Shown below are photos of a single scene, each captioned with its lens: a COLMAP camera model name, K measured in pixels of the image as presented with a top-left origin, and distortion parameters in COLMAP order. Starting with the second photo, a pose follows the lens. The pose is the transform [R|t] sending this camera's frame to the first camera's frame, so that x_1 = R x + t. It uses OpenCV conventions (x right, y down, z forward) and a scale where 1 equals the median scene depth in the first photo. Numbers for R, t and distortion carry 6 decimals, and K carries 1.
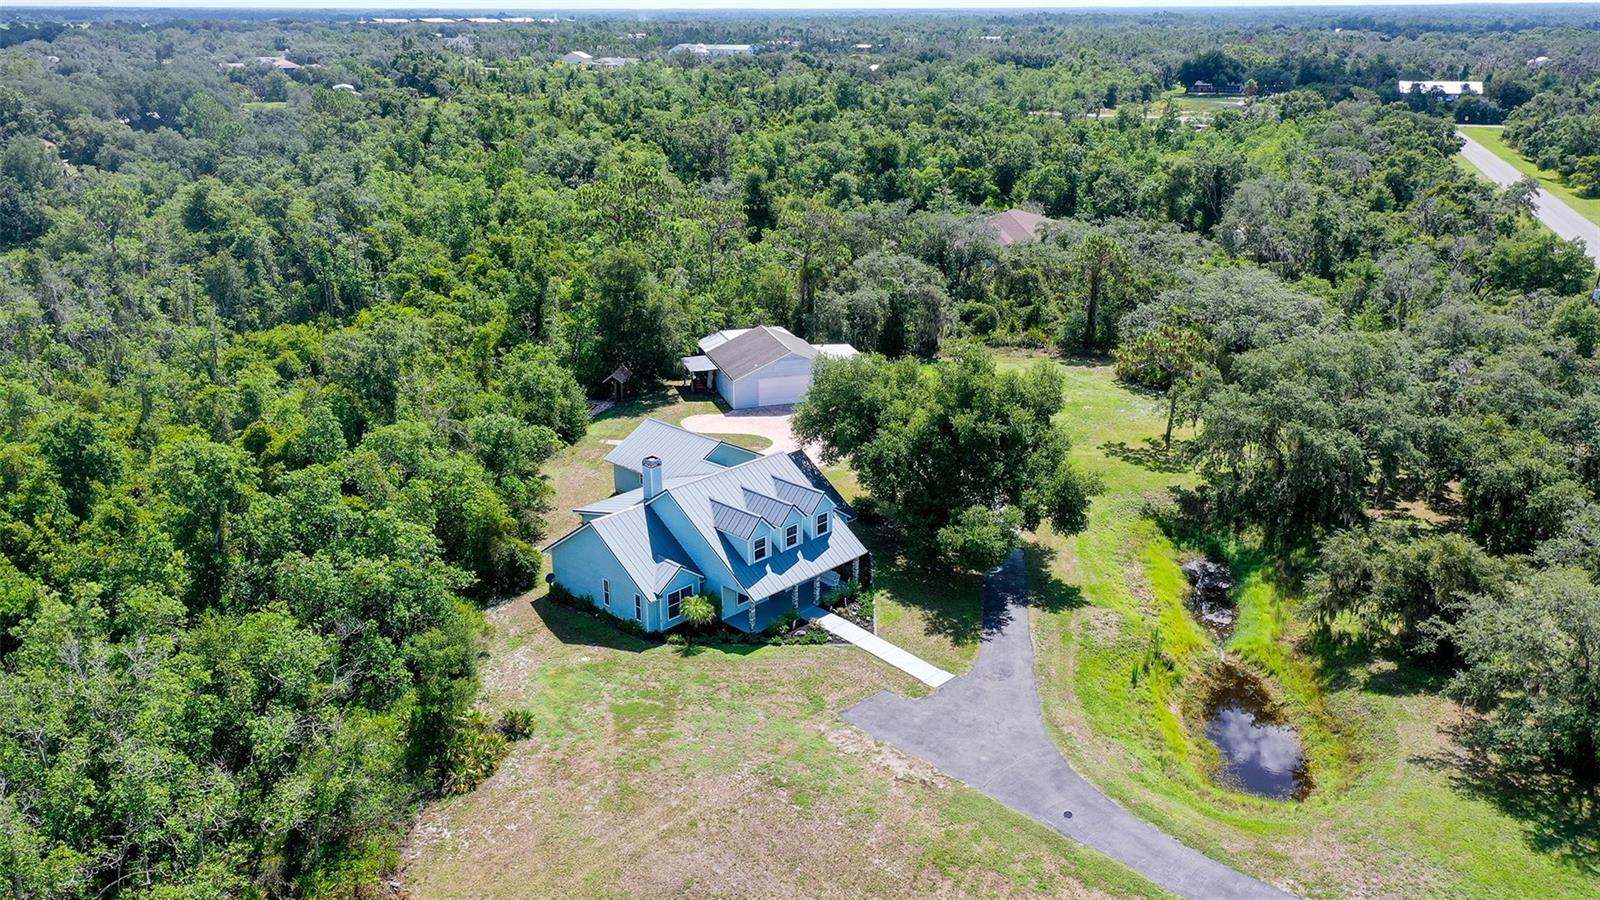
lens RADIAL K [[1272.5, 0, 800.0], [0, 1272.5, 450.0], [0, 0, 1]] dist [0.016688, 0.003076]
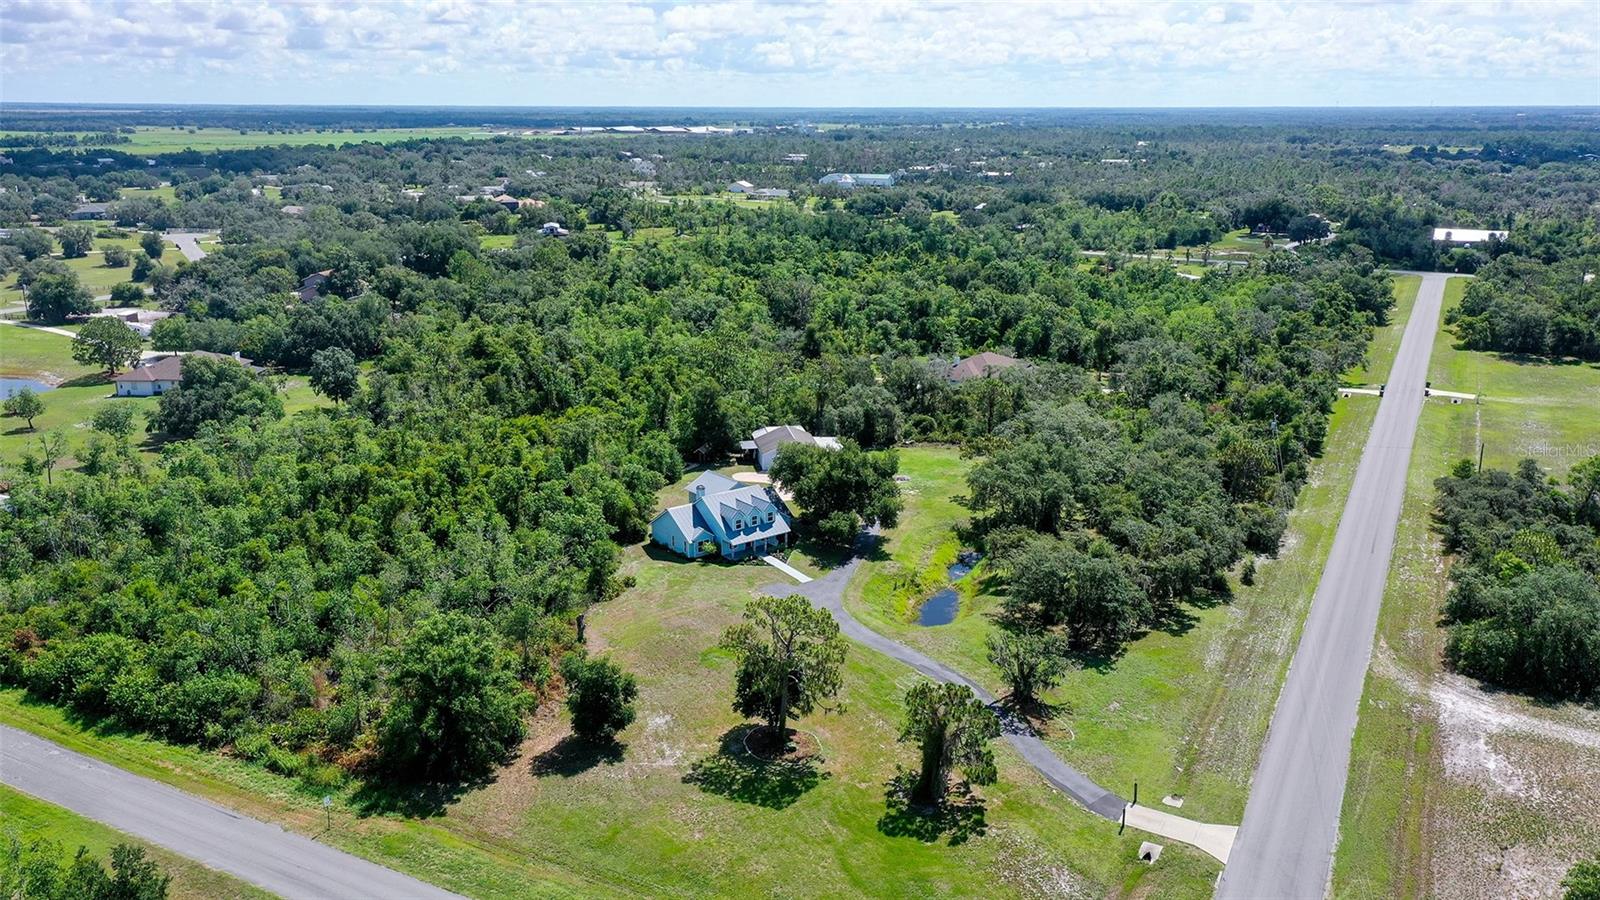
lens RADIAL K [[1272.5, 0, 800.0], [0, 1272.5, 450.0], [0, 0, 1]] dist [0.016688, 0.003076]
pose [[0.990998, 0.039196, -0.128011, 0.233672], [-0.048006, 0.996632, -0.066478, 0.058188], [0.124974, 0.072025, 0.989542, -0.809182]]
